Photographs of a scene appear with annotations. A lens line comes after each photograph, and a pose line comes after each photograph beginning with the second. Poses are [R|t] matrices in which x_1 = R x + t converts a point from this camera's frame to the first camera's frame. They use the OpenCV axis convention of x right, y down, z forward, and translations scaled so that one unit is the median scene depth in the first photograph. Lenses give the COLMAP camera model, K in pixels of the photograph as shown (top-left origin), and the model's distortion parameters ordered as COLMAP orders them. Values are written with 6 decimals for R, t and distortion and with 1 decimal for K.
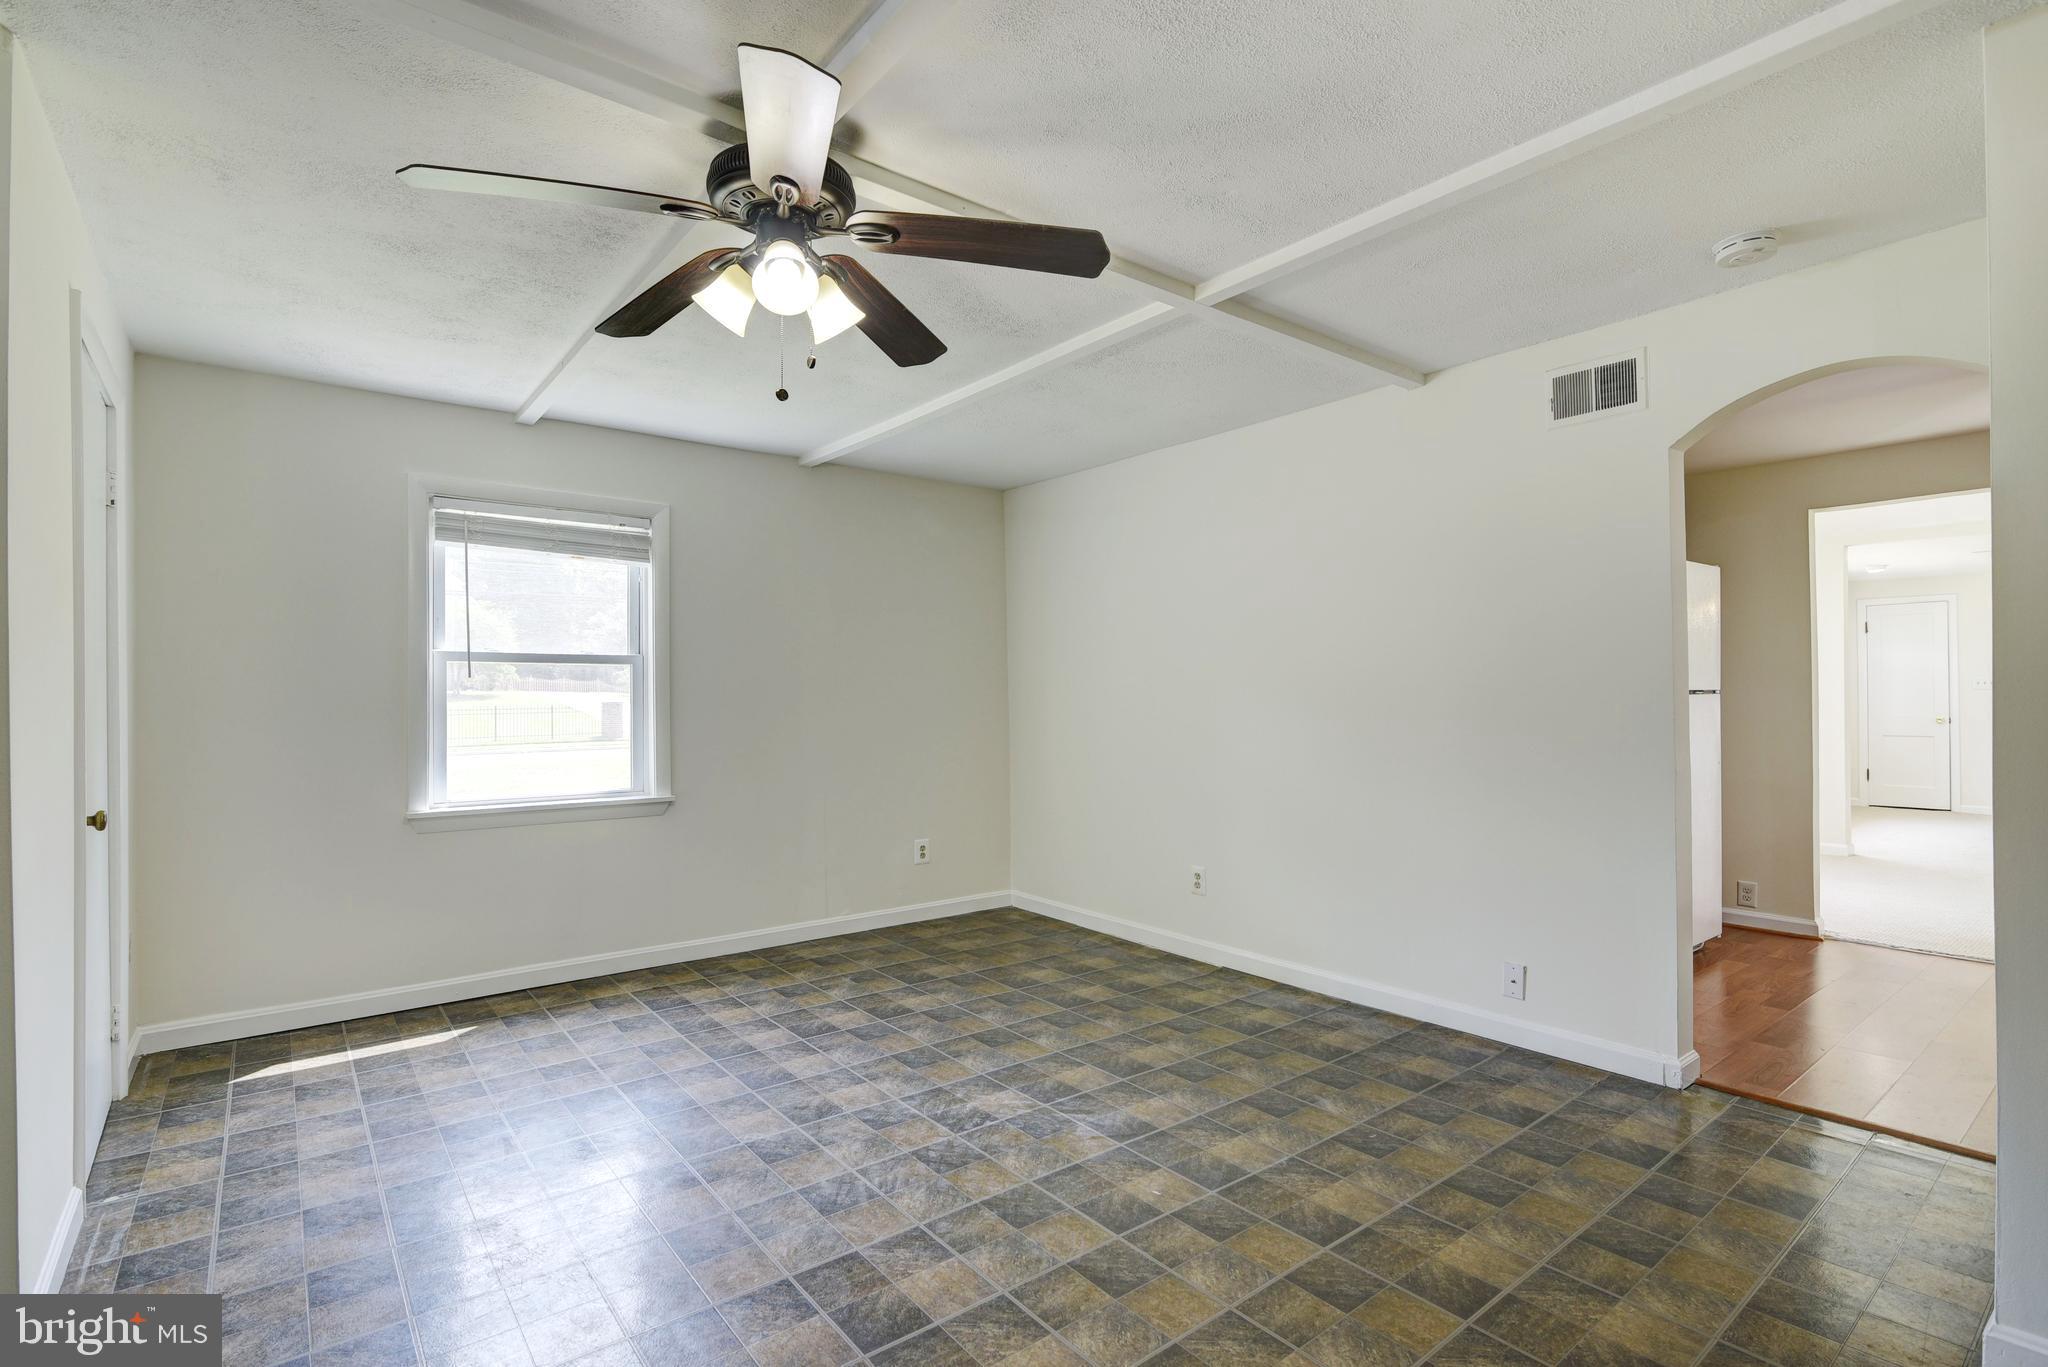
lens RADIAL K [[961.4, 0, 1024.1], [0, 961.4, 692.1], [0, 0, 1]] dist [-0.016061, 0.000255]
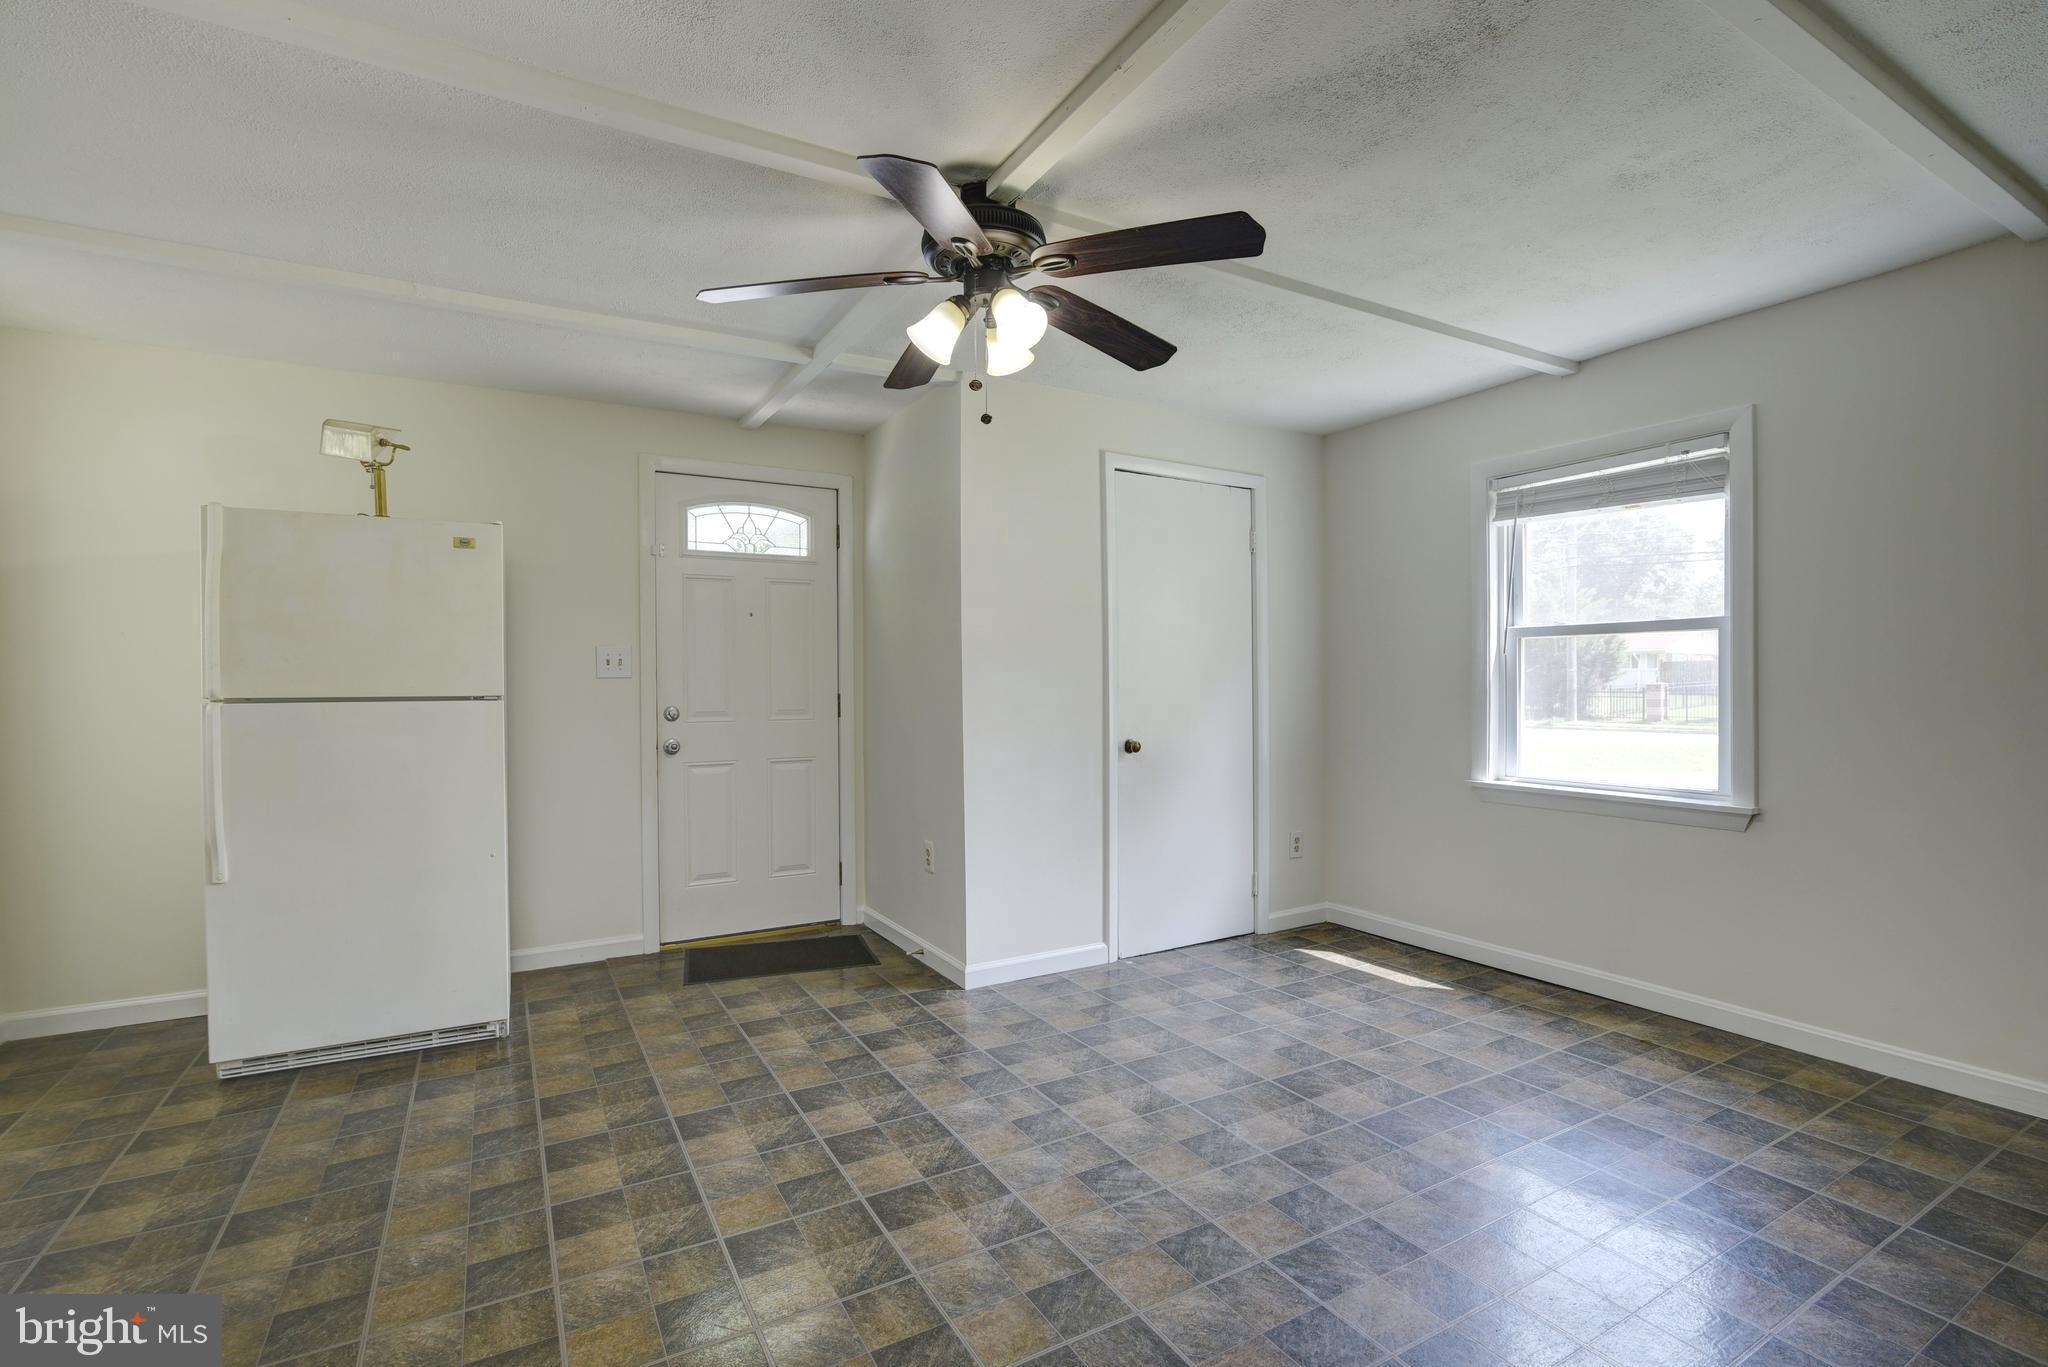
lens RADIAL K [[929.3, 0, 1015.0], [0, 929.3, 690.7], [0, 0, 1]] dist [-0.021623, -0.000074]
pose [[-0.155377, 0.015265, -0.987737, 0.463034], [0.013039, 0.999825, 0.013401, 0.003893], [0.987769, -0.010797, -0.155549, 0.645458]]
